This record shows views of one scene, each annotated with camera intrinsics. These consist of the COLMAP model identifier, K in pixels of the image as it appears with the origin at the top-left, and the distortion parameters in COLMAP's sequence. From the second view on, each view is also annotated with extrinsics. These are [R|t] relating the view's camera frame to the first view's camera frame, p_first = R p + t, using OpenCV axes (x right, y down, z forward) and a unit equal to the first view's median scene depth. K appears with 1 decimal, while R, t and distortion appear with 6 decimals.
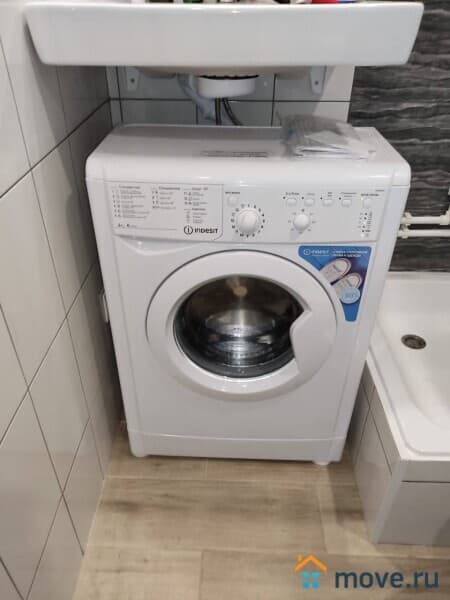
lens RADIAL K [[450.4, 0, 225.0], [0, 450.4, 300.0], [0, 0, 1]] dist [-0.004477, -0.002020]
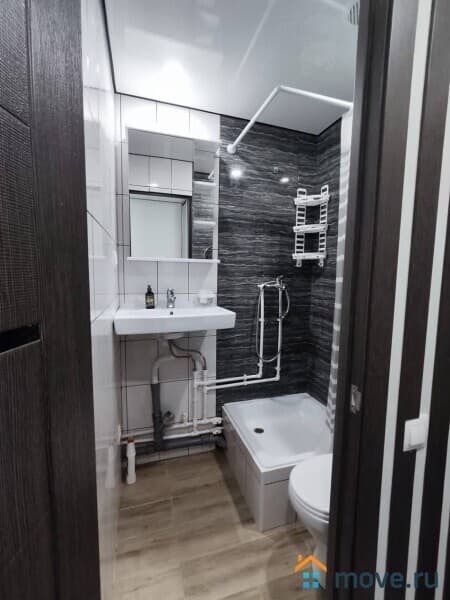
lens RADIAL K [[276.6, 0, 231.1], [0, 276.6, 299.8], [0, 0, 1]] dist [-0.001841, -0.000008]
pose [[0.944711, -0.025419, 0.326917, -0.193340], [0.178804, 0.875656, -0.448616, 0.140852], [-0.274864, 0.482267, 0.831786, -0.551280]]
